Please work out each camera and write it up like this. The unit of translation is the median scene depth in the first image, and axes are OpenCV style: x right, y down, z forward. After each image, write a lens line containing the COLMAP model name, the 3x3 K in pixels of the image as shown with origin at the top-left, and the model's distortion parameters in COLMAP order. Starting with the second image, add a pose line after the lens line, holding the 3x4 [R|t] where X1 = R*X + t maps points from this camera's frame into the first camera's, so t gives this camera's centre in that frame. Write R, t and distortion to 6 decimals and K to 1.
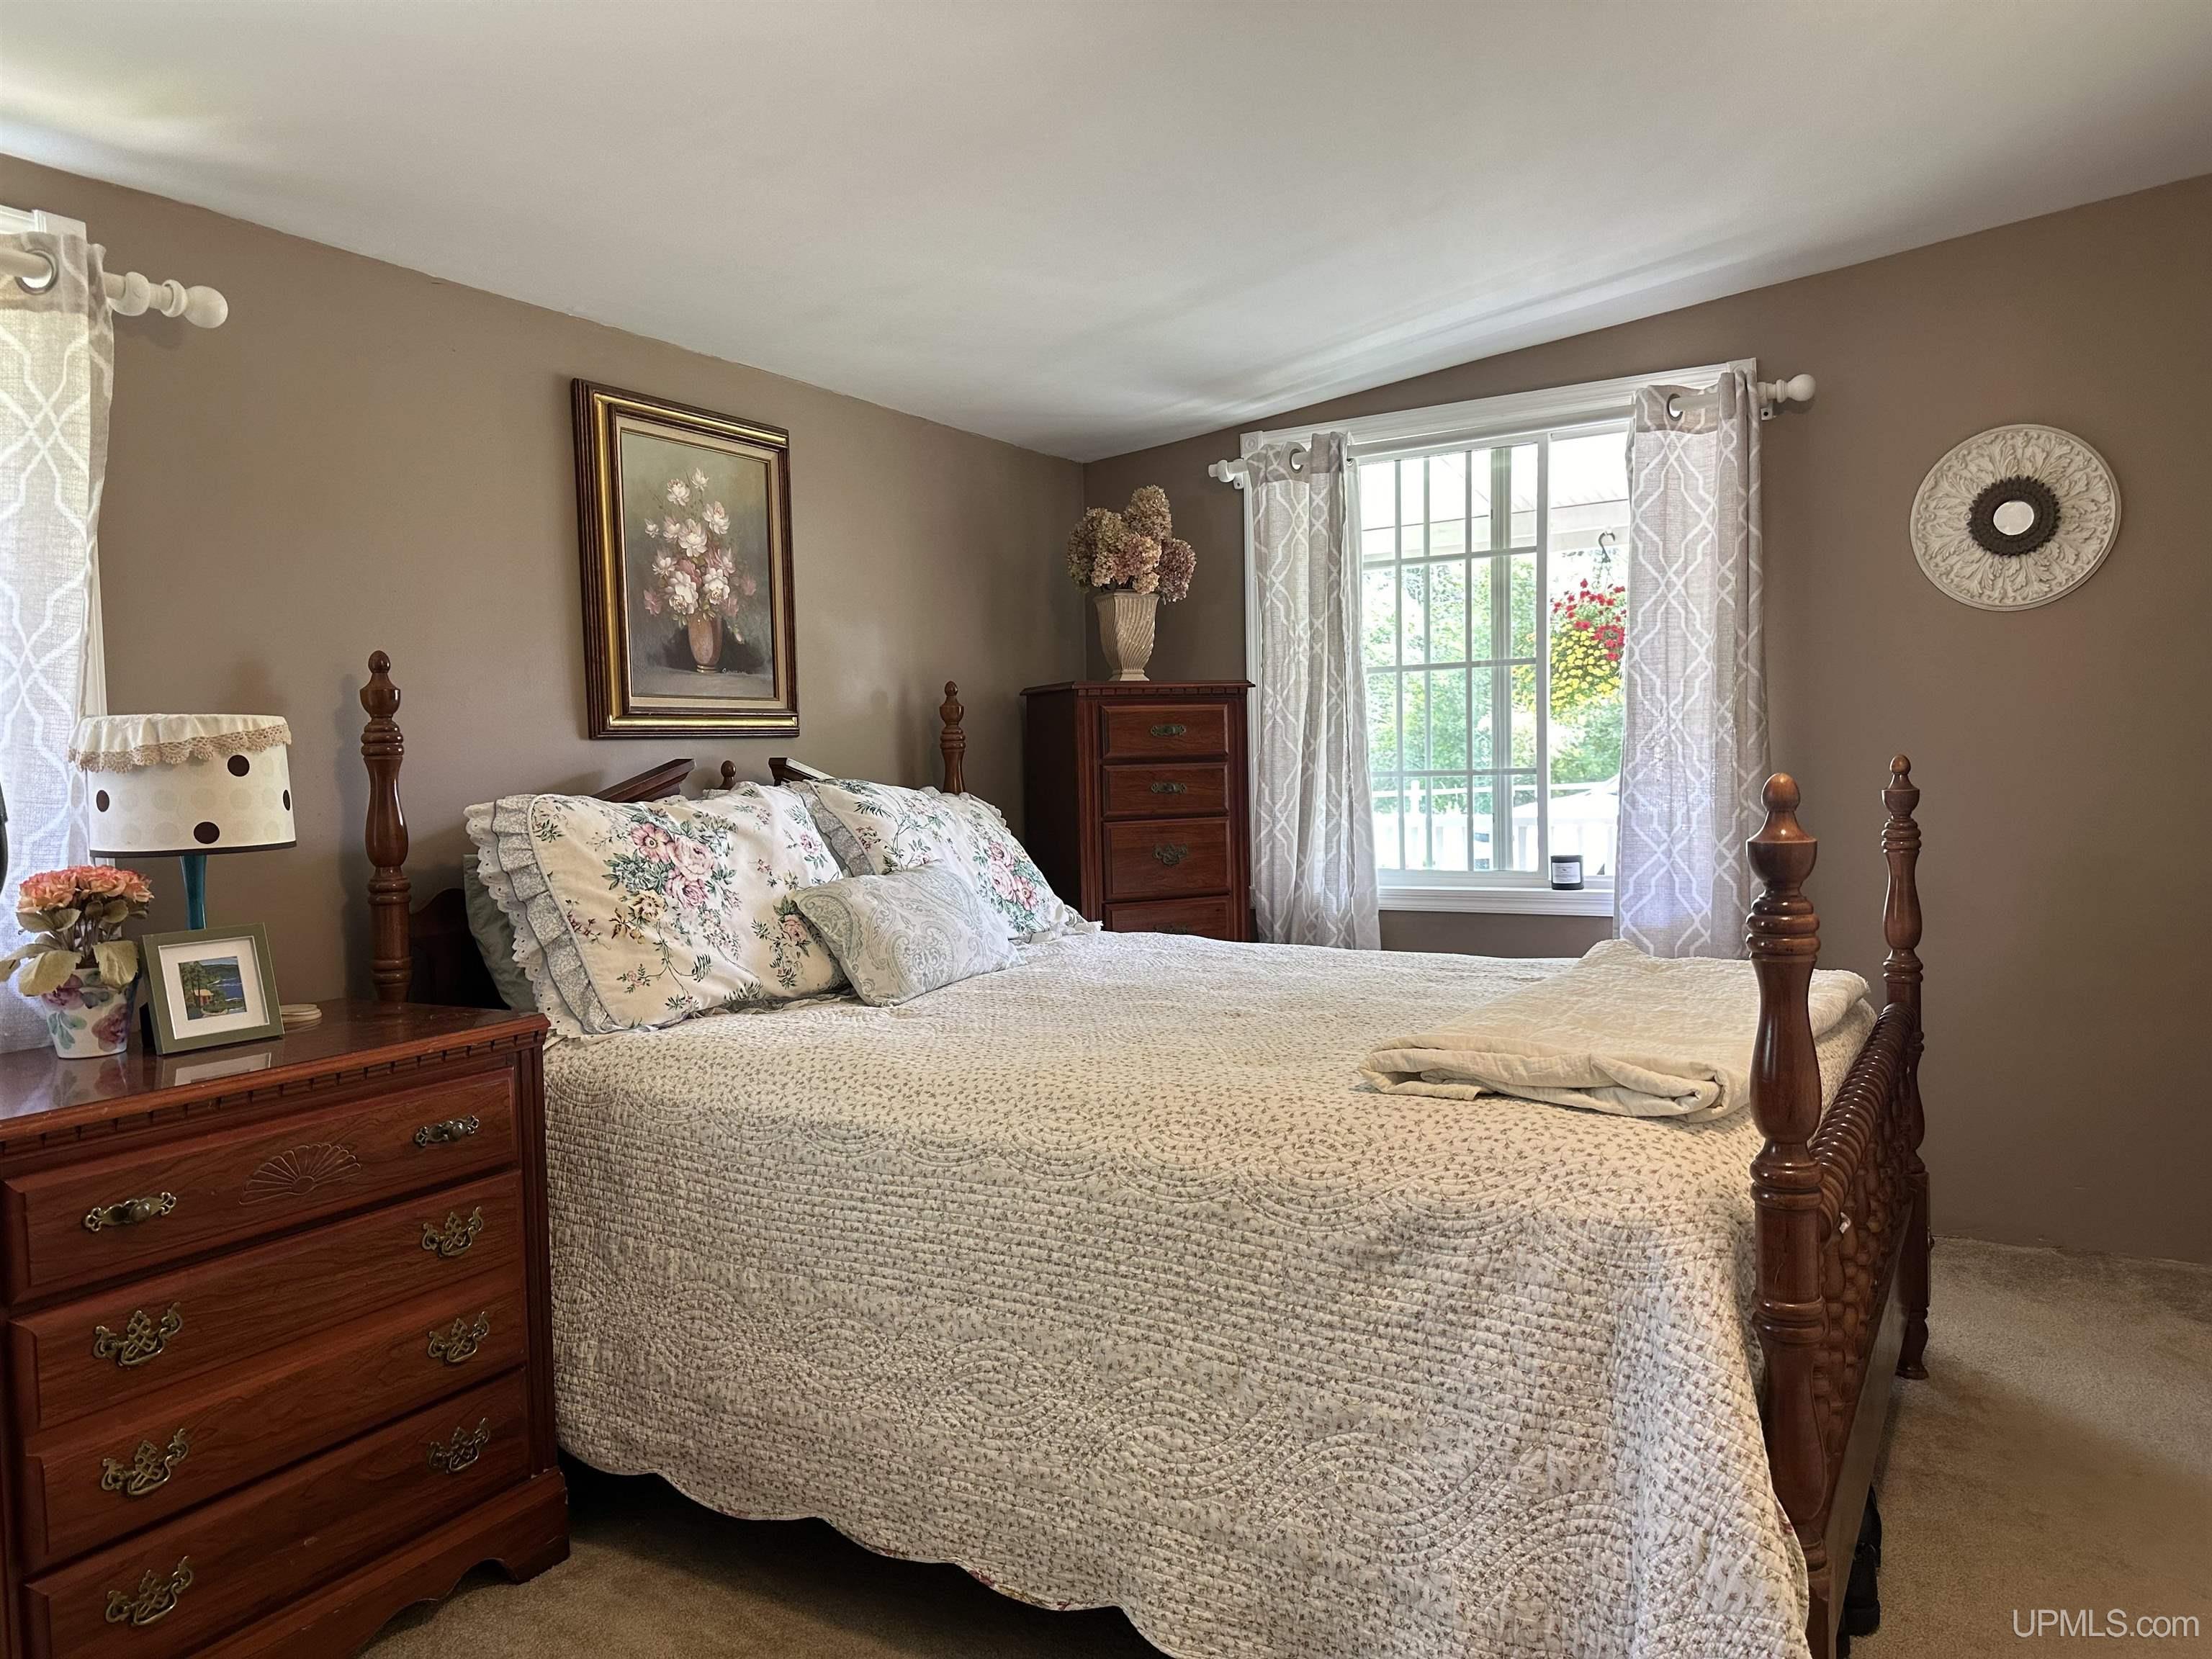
lens RADIAL K [[1522.0, 0, 1106.0], [0, 1522.0, 829.5], [0, 0, 1]] dist [0.170827, -0.314698]
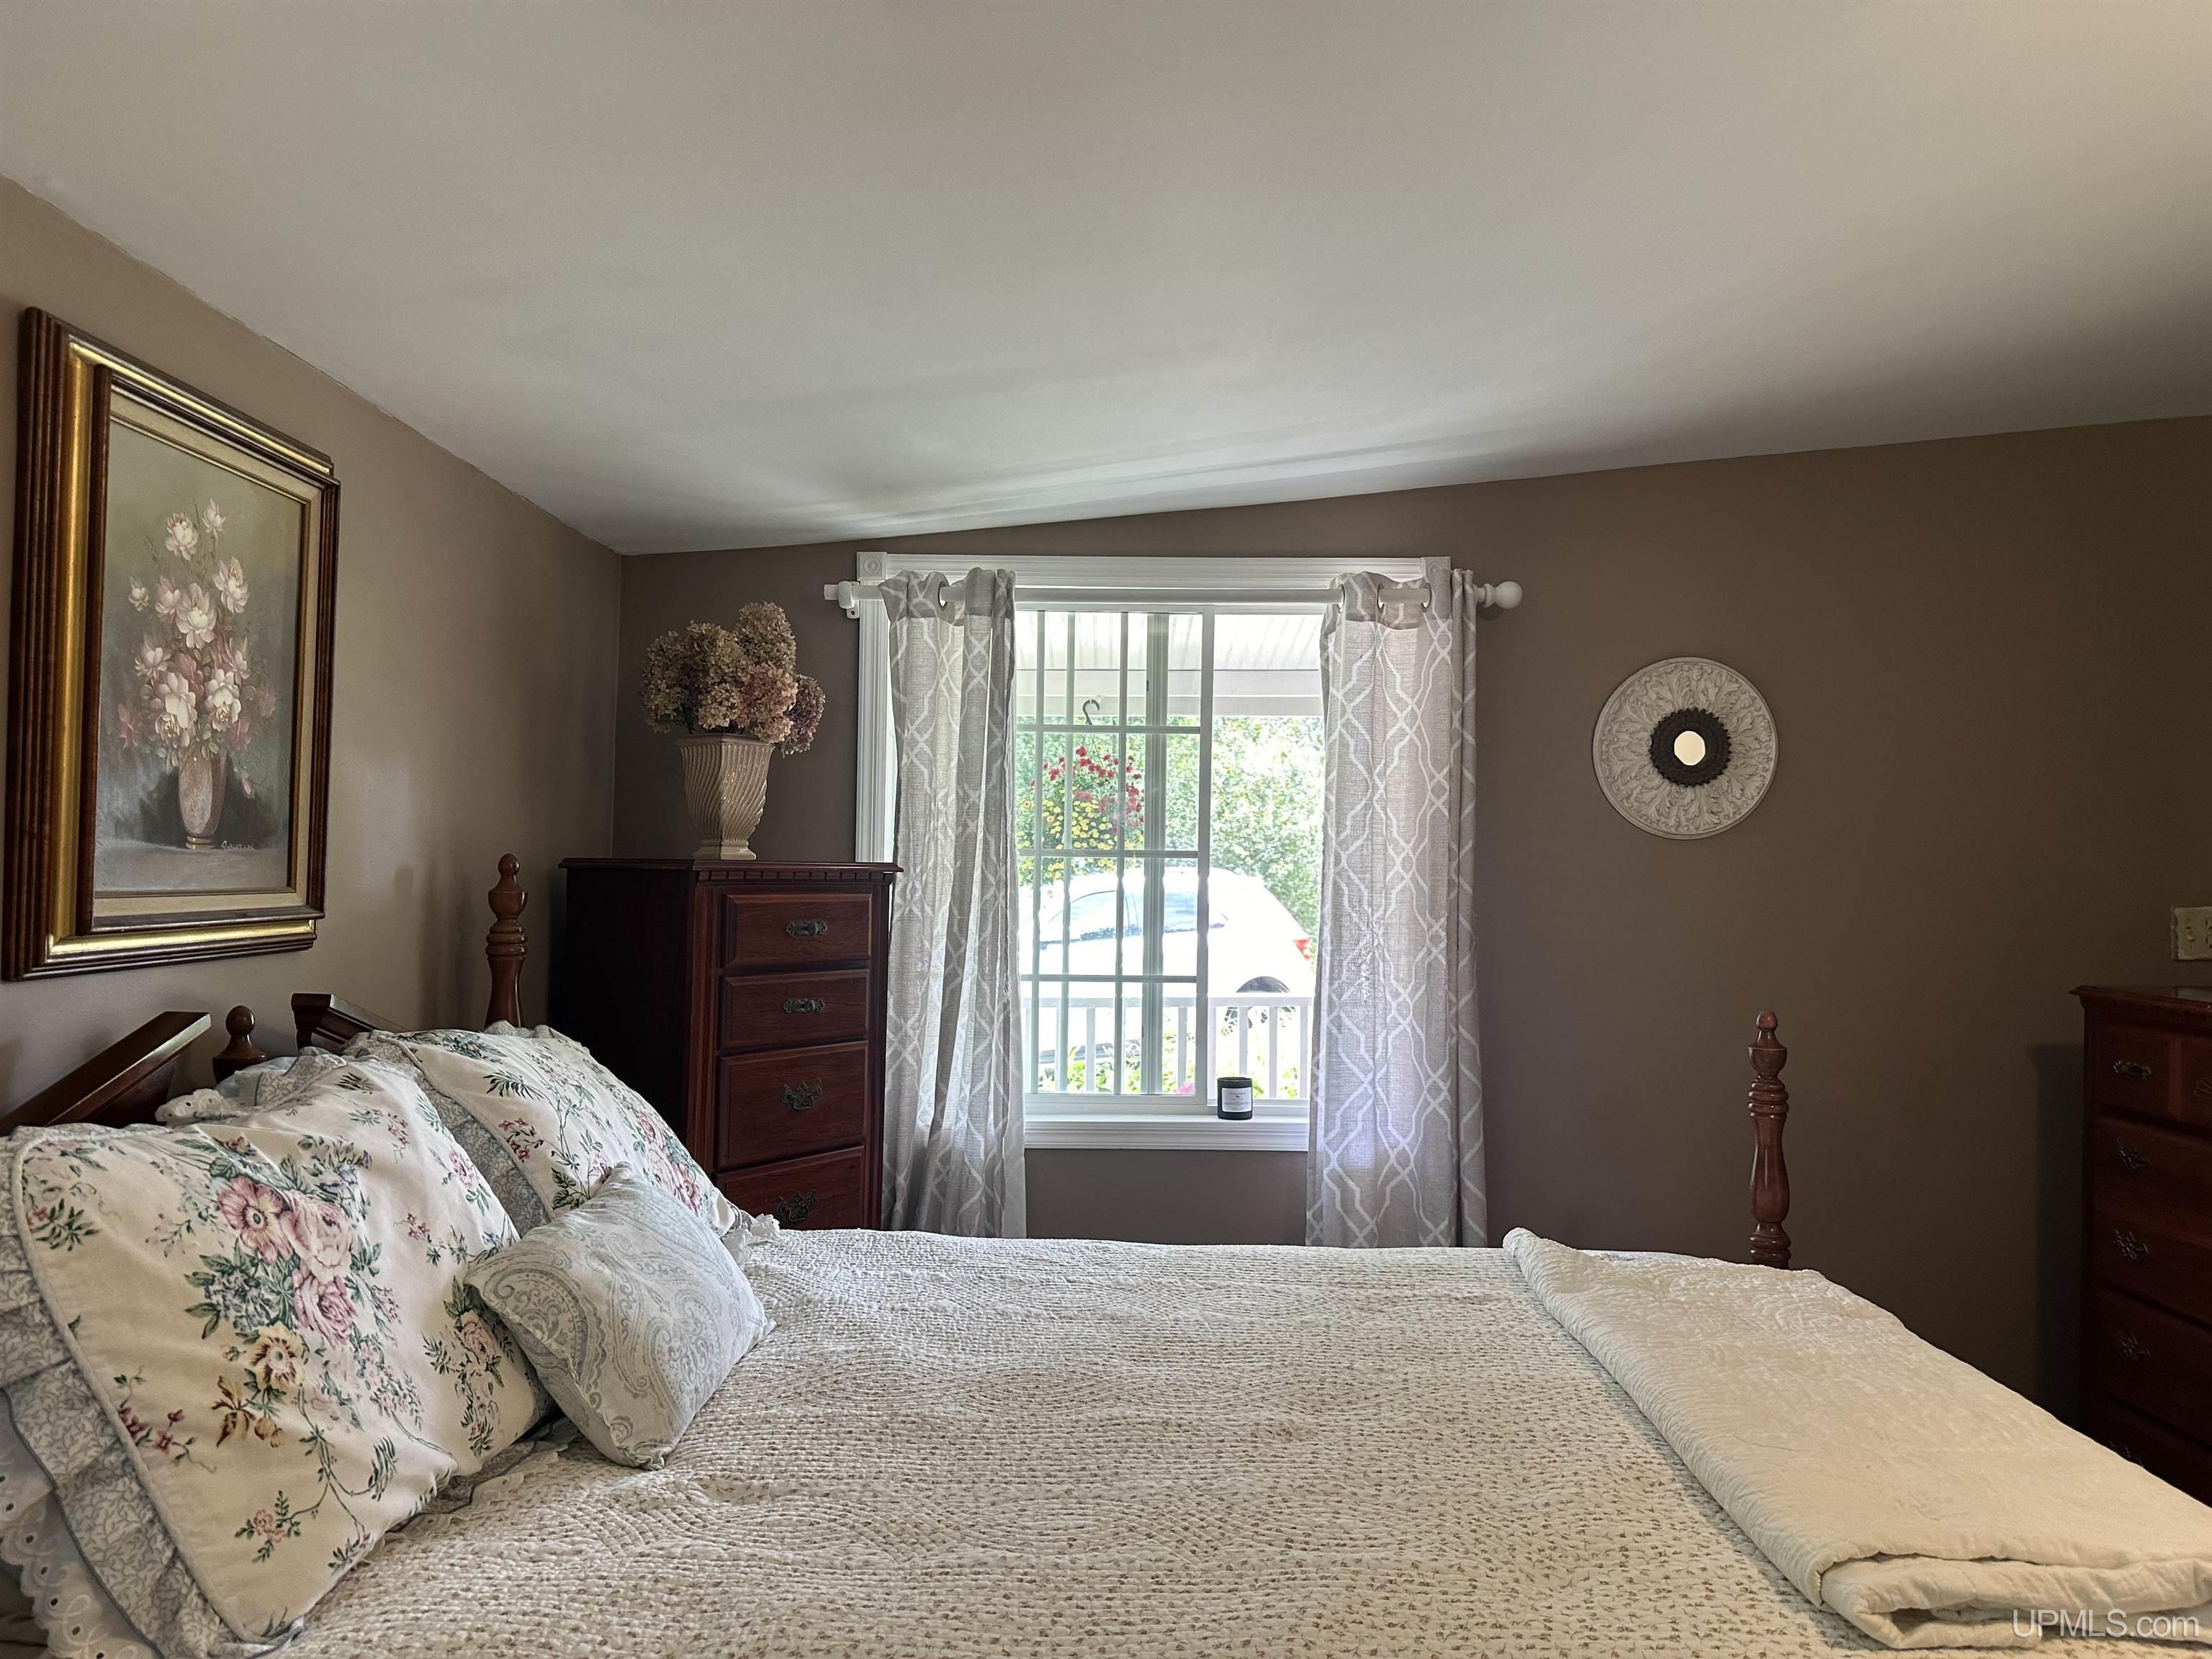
lens RADIAL K [[1569.9, 0, 1155.9], [0, 1569.9, 830.3], [0, 0, 1]] dist [0.104162, -0.116462]
pose [[0.866149, 0.050499, 0.497228, -0.227411], [-0.009810, 0.996408, -0.084108, -0.057312], [-0.499689, 0.067972, 0.863534, 0.284744]]
